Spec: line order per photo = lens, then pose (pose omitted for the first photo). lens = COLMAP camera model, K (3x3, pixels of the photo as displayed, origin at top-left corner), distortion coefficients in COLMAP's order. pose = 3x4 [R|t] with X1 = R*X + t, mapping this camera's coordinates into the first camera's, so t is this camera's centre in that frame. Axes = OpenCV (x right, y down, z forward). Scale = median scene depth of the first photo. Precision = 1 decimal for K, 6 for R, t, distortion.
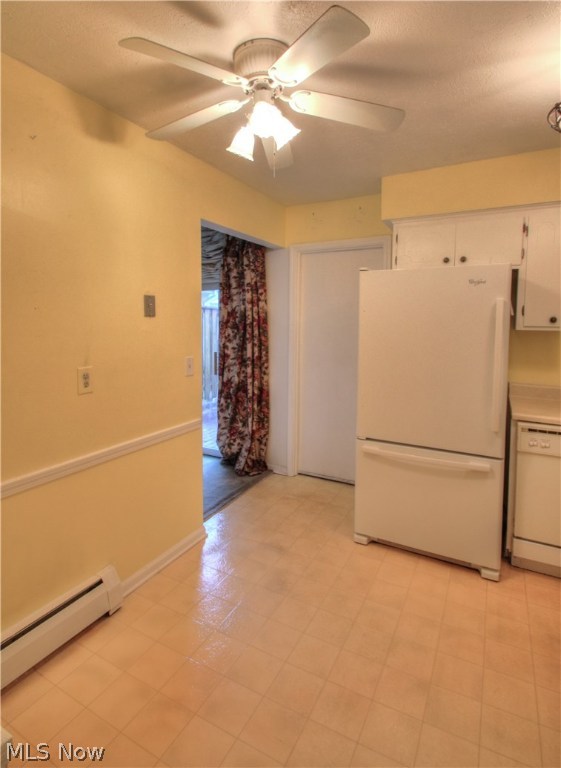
lens RADIAL K [[398.5, 0, 269.6], [0, 398.5, 339.0], [0, 0, 1]] dist [0.021652, 0.000988]
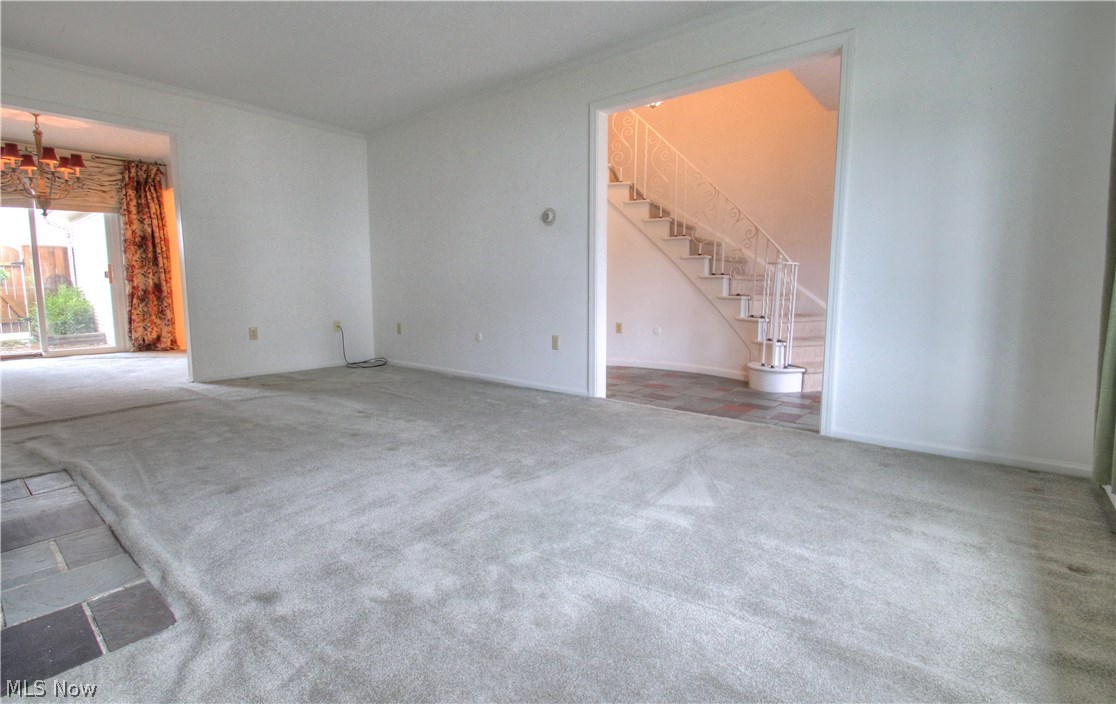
lens RADIAL K [[522.3, 0, 556.6], [0, 522.3, 348.7], [0, 0, 1]] dist [-0.001195, -0.000109]
pose [[0.189670, -0.131163, 0.973048, -1.570026], [0.043023, 0.991195, 0.125223, 0.157564], [-0.980905, 0.018113, 0.193643, -0.697751]]
